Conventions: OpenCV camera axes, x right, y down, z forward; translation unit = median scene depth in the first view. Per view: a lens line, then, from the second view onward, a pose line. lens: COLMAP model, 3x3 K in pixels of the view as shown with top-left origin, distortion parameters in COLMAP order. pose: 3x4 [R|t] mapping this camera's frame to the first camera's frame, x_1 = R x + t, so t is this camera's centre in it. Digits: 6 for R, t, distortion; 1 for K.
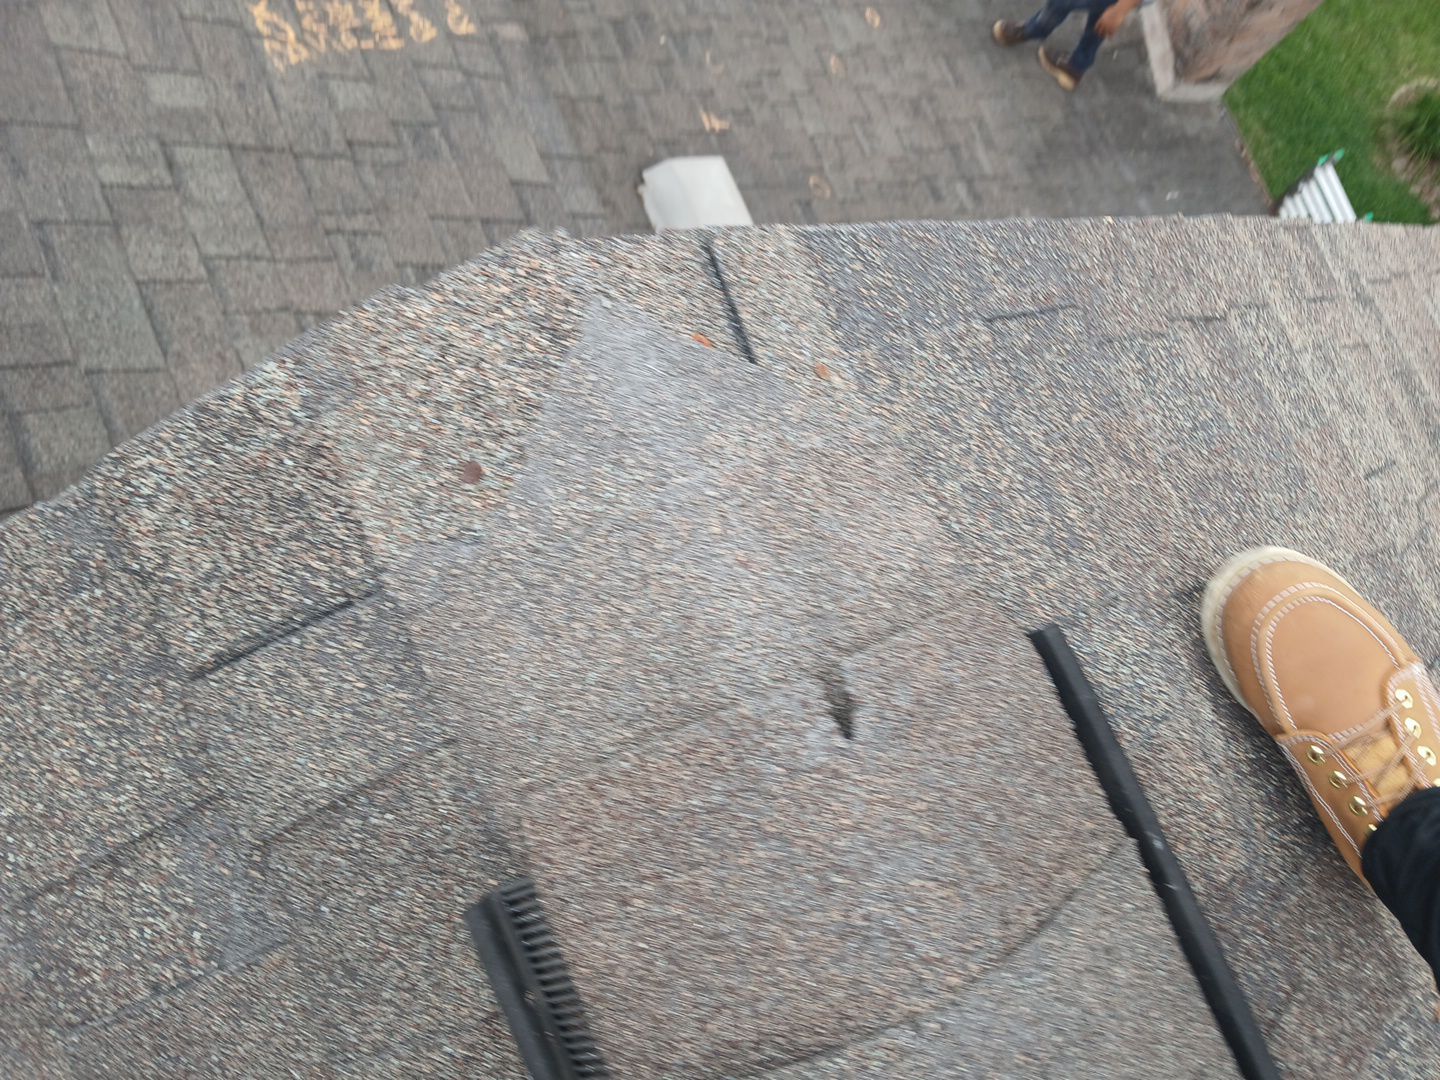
lens RADIAL K [[1109.0, 0, 701.5], [0, 1109.0, 568.4], [0, 0, 1]] dist [0.005873, -0.060181]
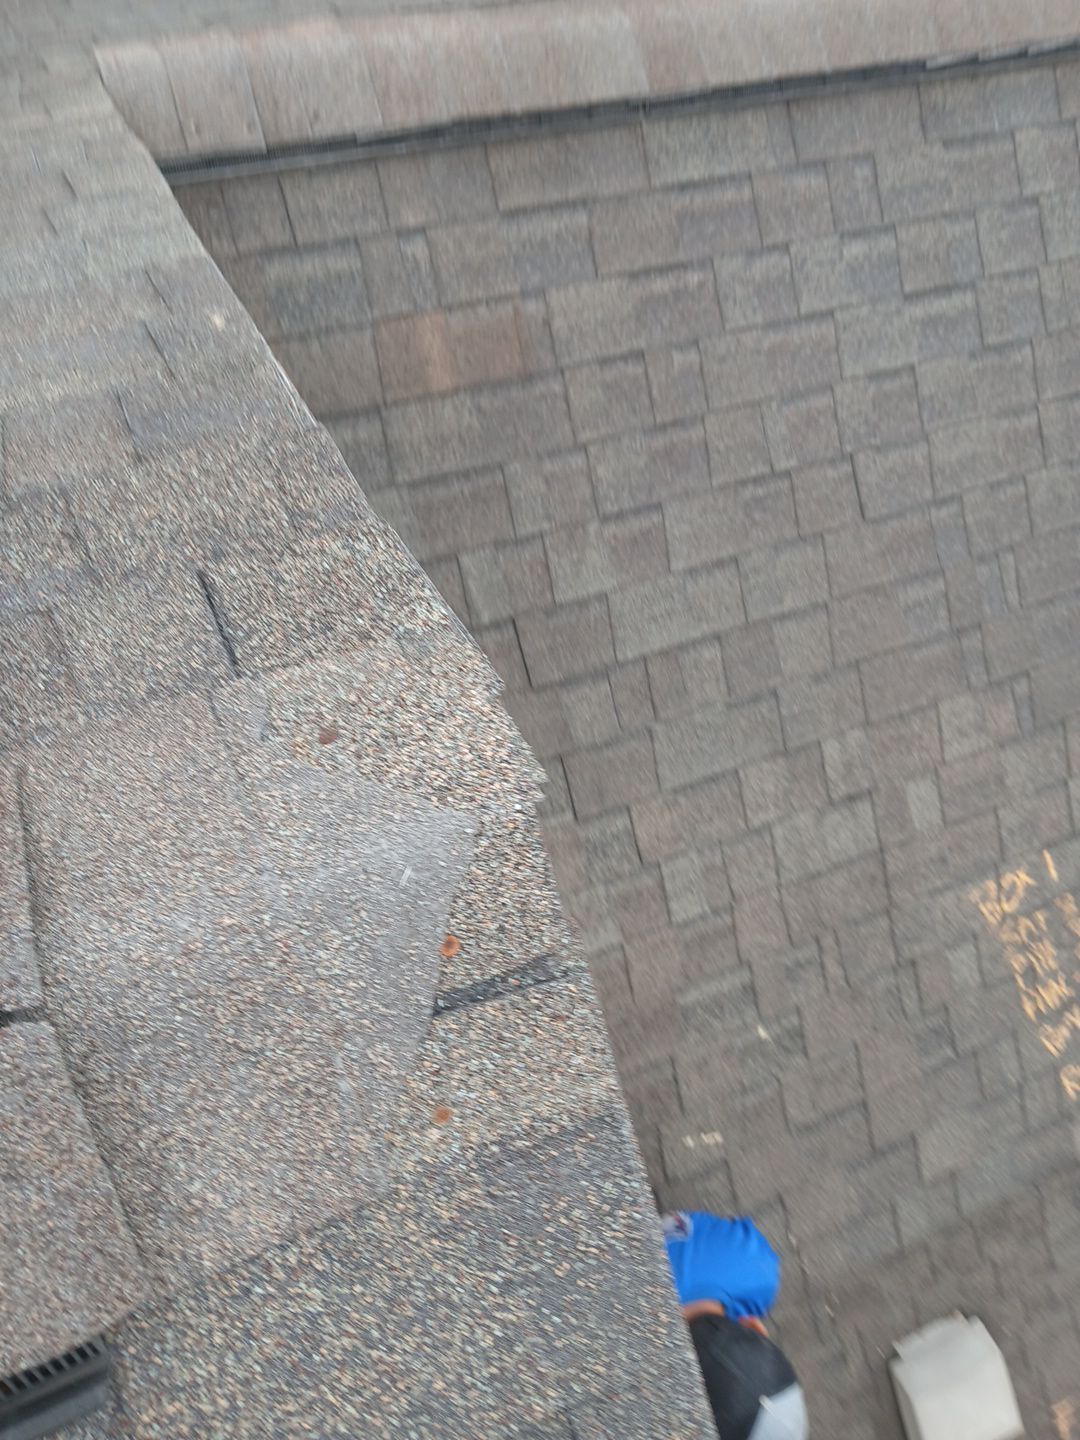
lens RADIAL K [[1109.0, 0, 535.8], [0, 1109.0, 721.1], [0, 0, 1]] dist [0.005873, -0.060181]
pose [[0.003520, 0.816350, -0.577547, 0.395942], [-0.999278, 0.024724, 0.028856, -0.307750], [0.037836, 0.577028, 0.815847, 0.091350]]
